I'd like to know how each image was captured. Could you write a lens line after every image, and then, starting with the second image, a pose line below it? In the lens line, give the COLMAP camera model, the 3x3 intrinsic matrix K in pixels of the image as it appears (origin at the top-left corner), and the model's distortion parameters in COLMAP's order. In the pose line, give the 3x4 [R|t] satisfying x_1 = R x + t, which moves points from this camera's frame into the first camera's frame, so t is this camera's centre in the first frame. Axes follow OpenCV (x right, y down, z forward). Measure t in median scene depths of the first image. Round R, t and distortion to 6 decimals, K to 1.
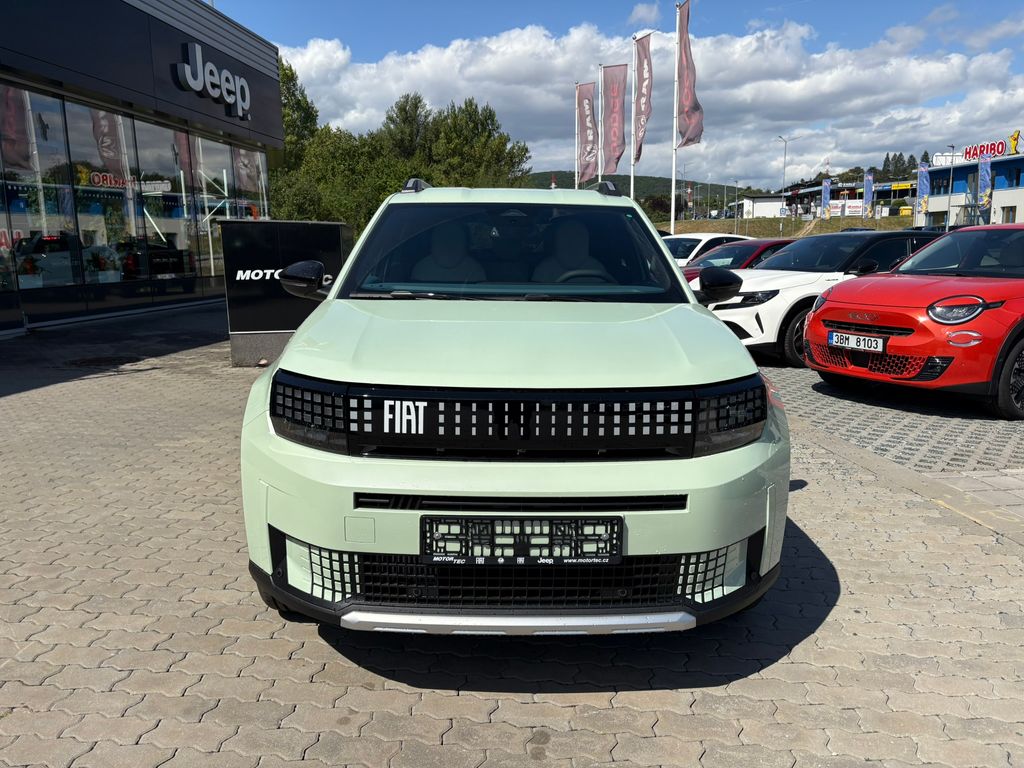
lens RADIAL K [[780.0, 0, 512.0], [0, 780.0, 384.0], [0, 0, 1]] dist [0.054216, -0.046463]
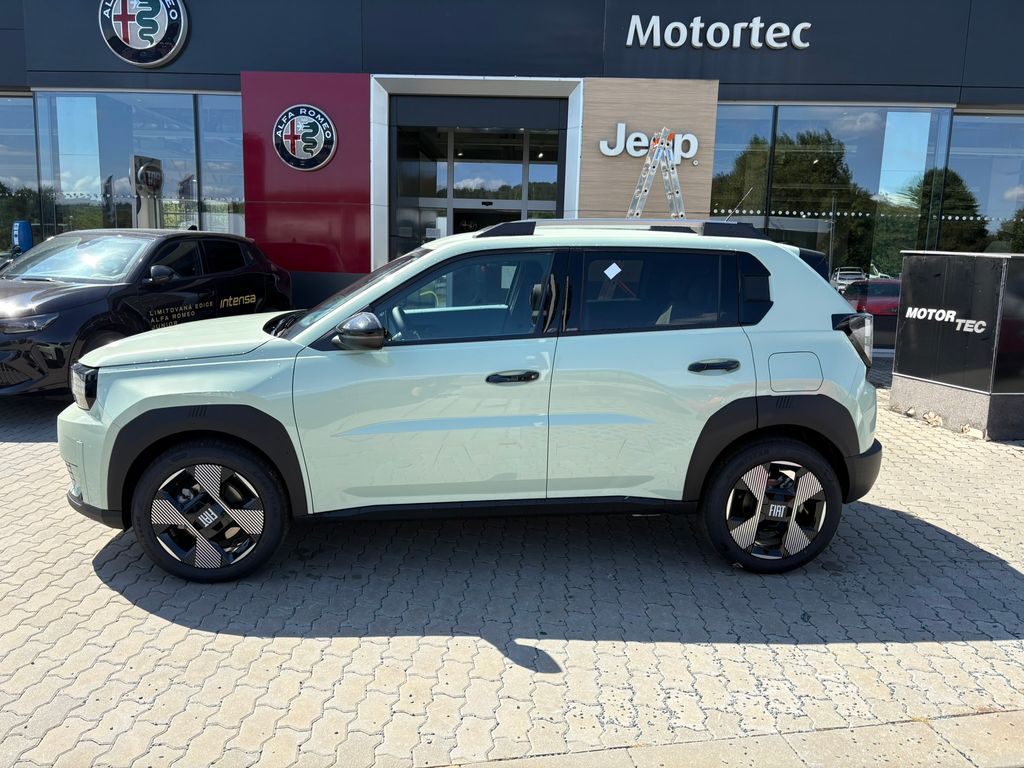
lens RADIAL K [[780.0, 0, 512.0], [0, 780.0, 384.0], [0, 0, 1]] dist [0.054216, -0.046463]
pose [[0.052469, 0.171970, -0.983704, 0.536388], [-0.206103, 0.965718, 0.157832, -0.107900], [0.977123, 0.194463, 0.086113, 0.489648]]
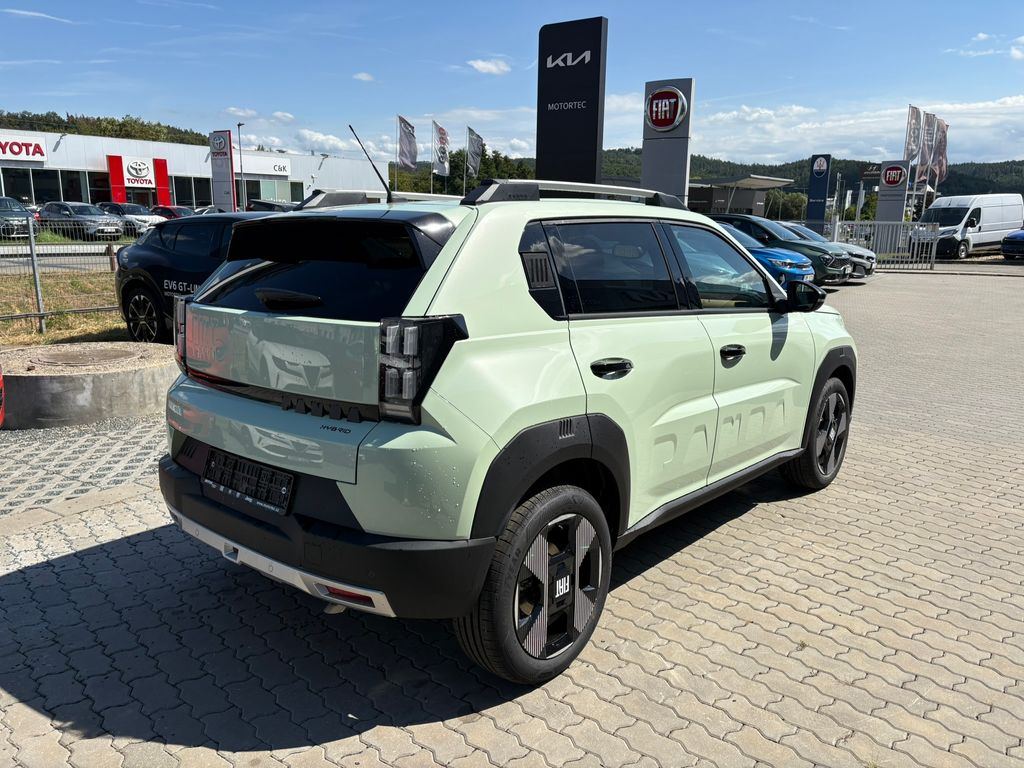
lens RADIAL K [[774.4, 0, 512.0], [0, 774.4, 384.0], [0, 0, 1]] dist [0.090317, -0.094405]
pose [[-0.733683, -0.141962, 0.664497, -0.295816], [0.120508, 0.935245, 0.332859, -0.185247], [-0.668721, 0.324290, -0.669066, 0.888540]]
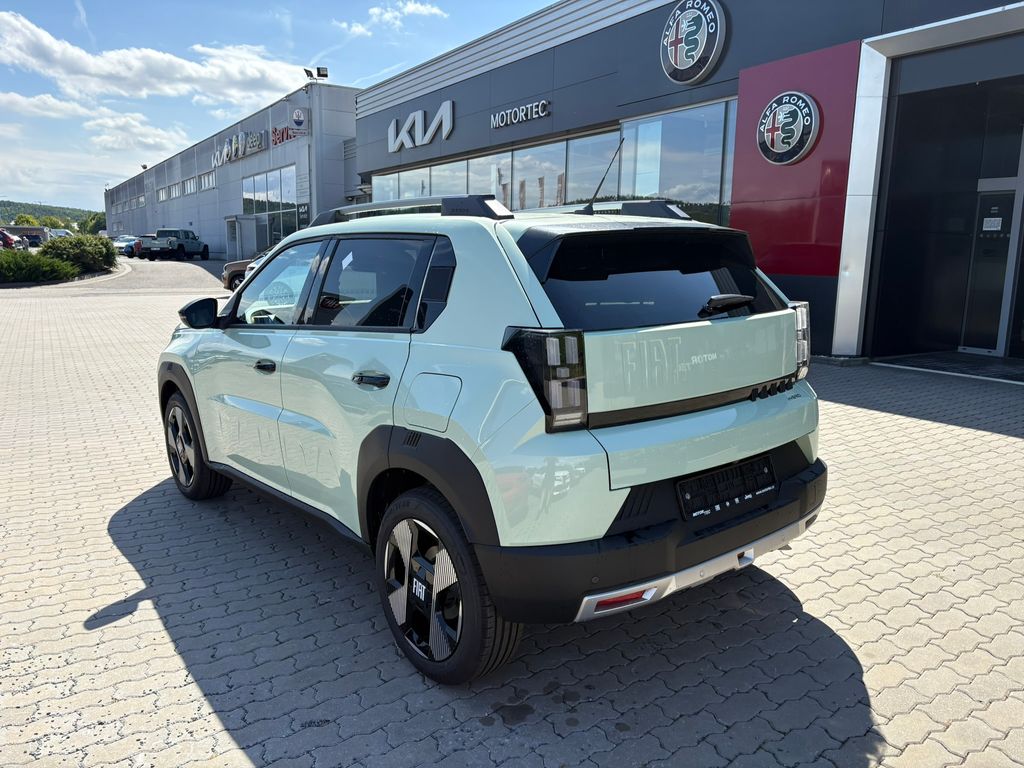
lens RADIAL K [[780.0, 0, 512.0], [0, 780.0, 384.0], [0, 0, 1]] dist [0.054216, -0.046463]
pose [[-0.791999, 0.106327, -0.601192, 0.268045], [-0.111967, 0.942720, 0.314233, -0.186695], [0.600167, 0.316186, -0.734729, 0.931980]]
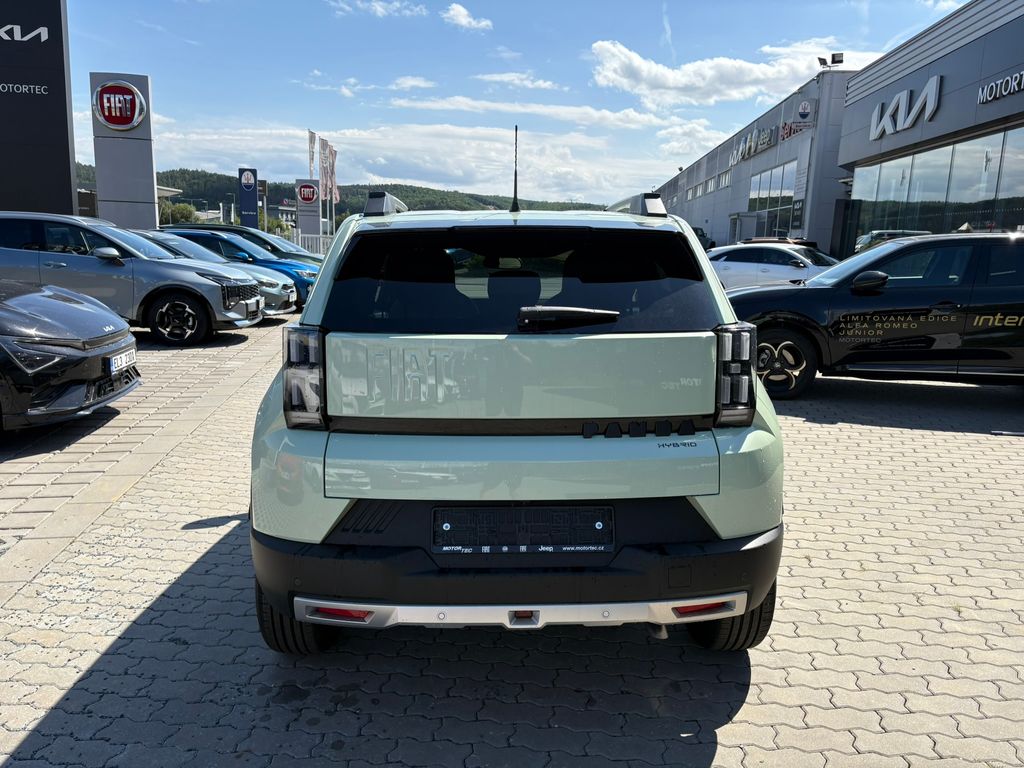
lens RADIAL K [[780.0, 0, 512.0], [0, 780.0, 384.0], [0, 0, 1]] dist [0.054216, -0.046463]
pose [[-0.999880, -0.015488, 0.000935, 0.003524], [-0.014114, 0.932916, 0.359817, -0.201504], [-0.006445, 0.359760, -0.933023, 0.999514]]
